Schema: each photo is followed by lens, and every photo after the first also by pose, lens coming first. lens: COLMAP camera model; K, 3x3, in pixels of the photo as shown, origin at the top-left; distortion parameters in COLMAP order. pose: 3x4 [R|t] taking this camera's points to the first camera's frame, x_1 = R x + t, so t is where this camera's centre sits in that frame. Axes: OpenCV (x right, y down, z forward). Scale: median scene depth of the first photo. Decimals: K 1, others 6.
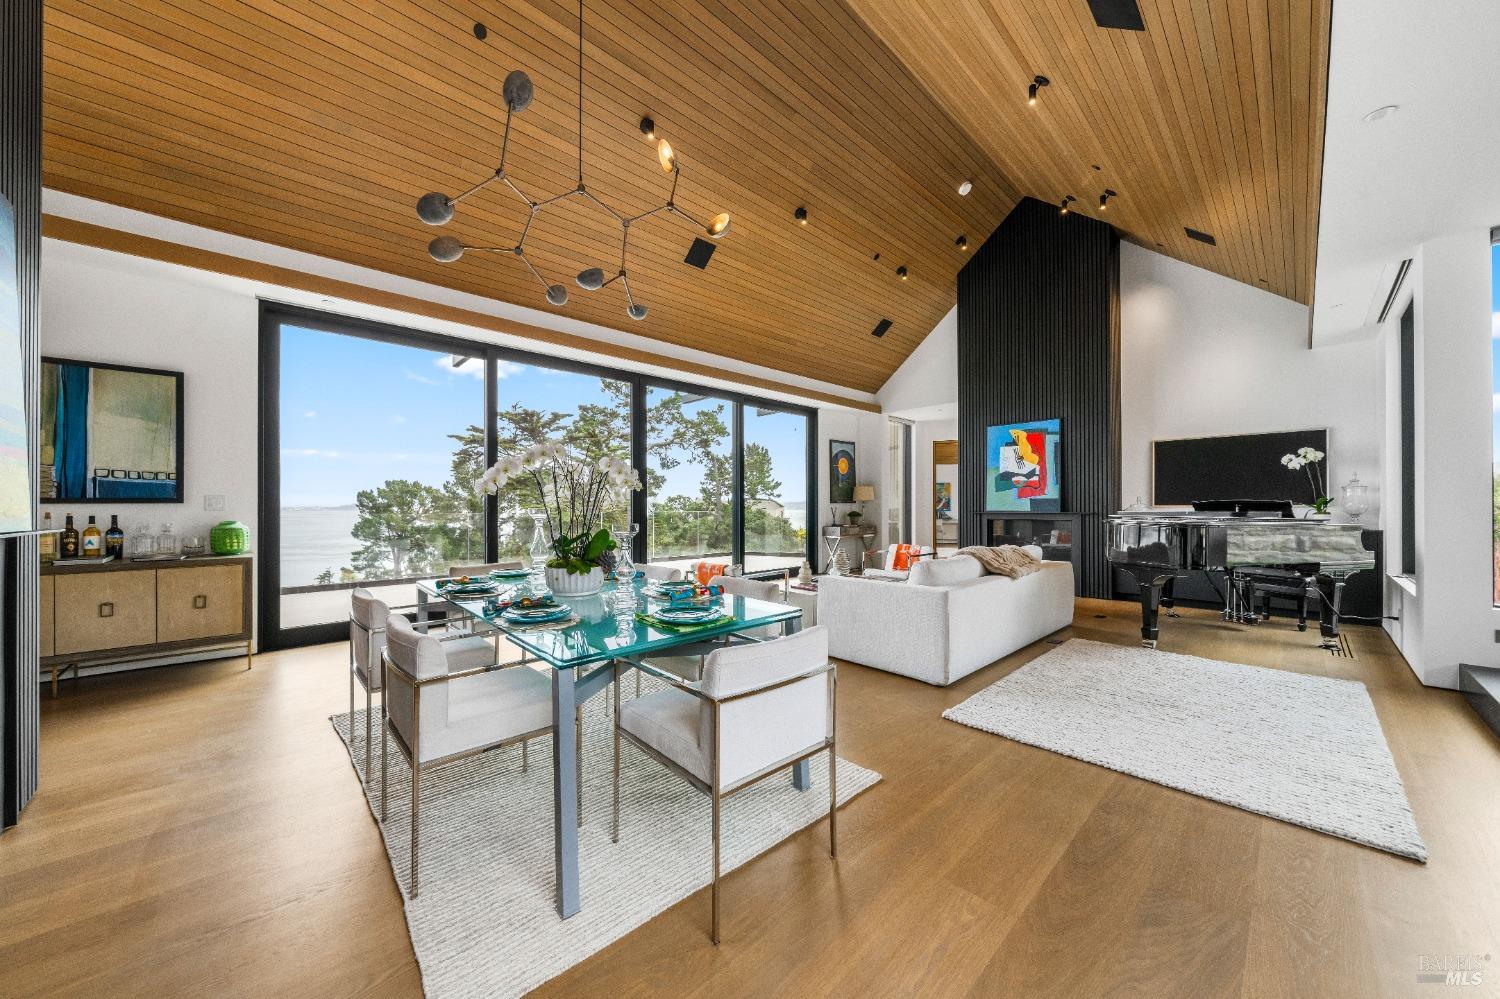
lens RADIAL K [[502.1, 0, 713.4], [0, 502.1, 503.6], [0, 0, 1]] dist [-0.004408, -0.000024]
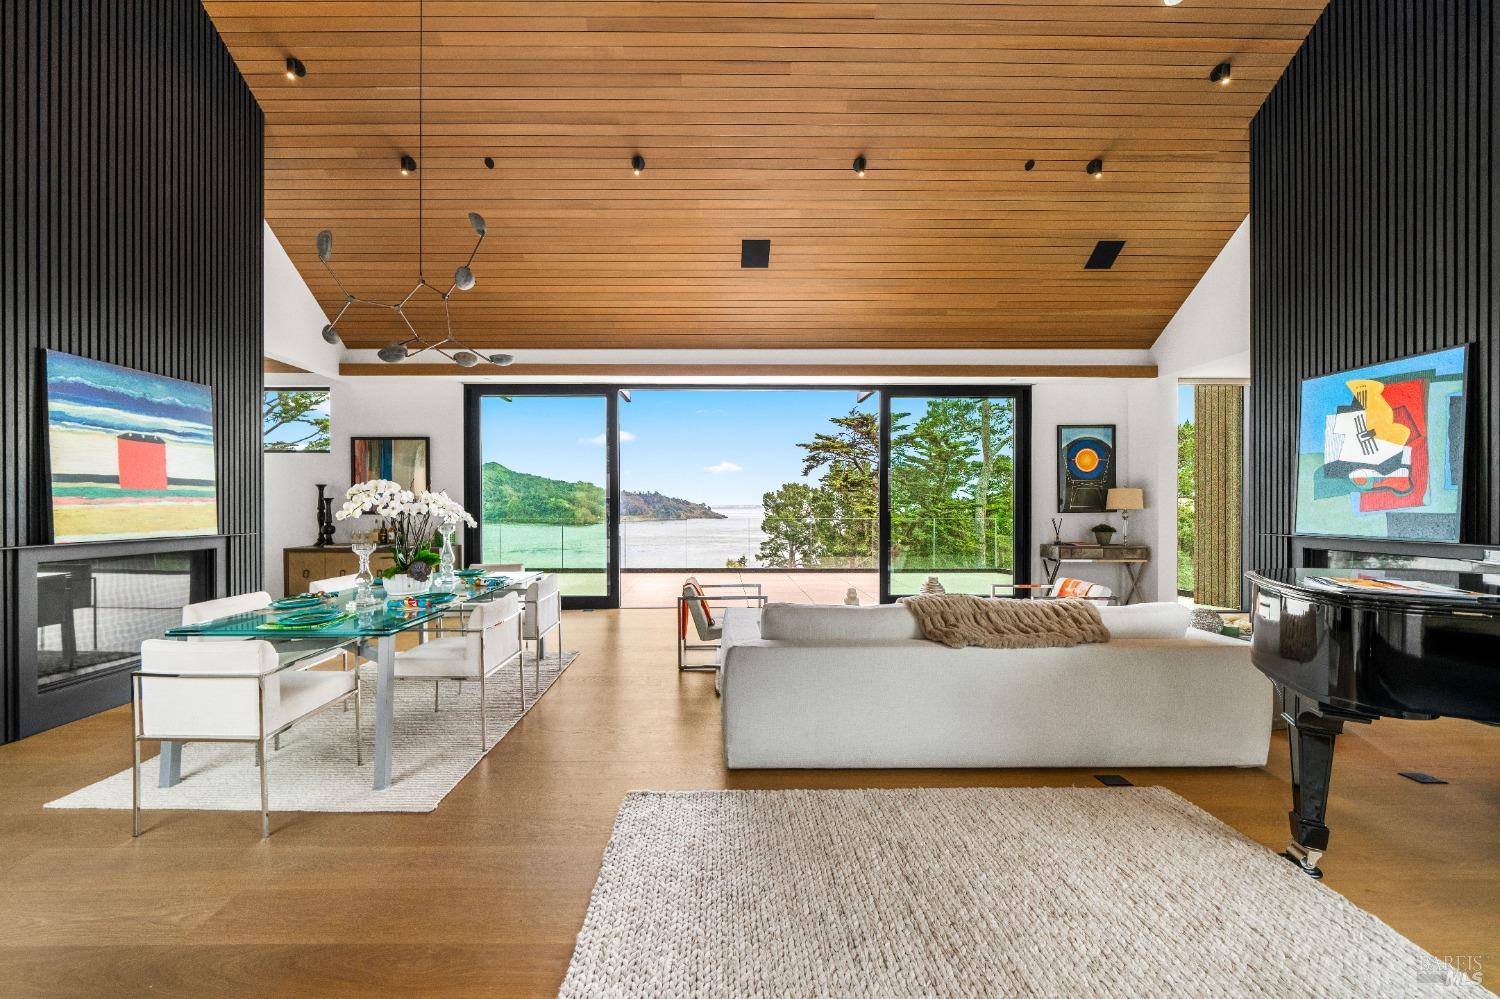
lens RADIAL K [[502.1, 0, 738.1], [0, 502.1, 507.2], [0, 0, 1]] dist [-0.004408, -0.000024]
pose [[0.771876, 0.004517, -0.635758, 0.336386], [0.001018, 0.999965, 0.008342, -0.015702], [0.635773, -0.007086, 0.771844, 0.146034]]
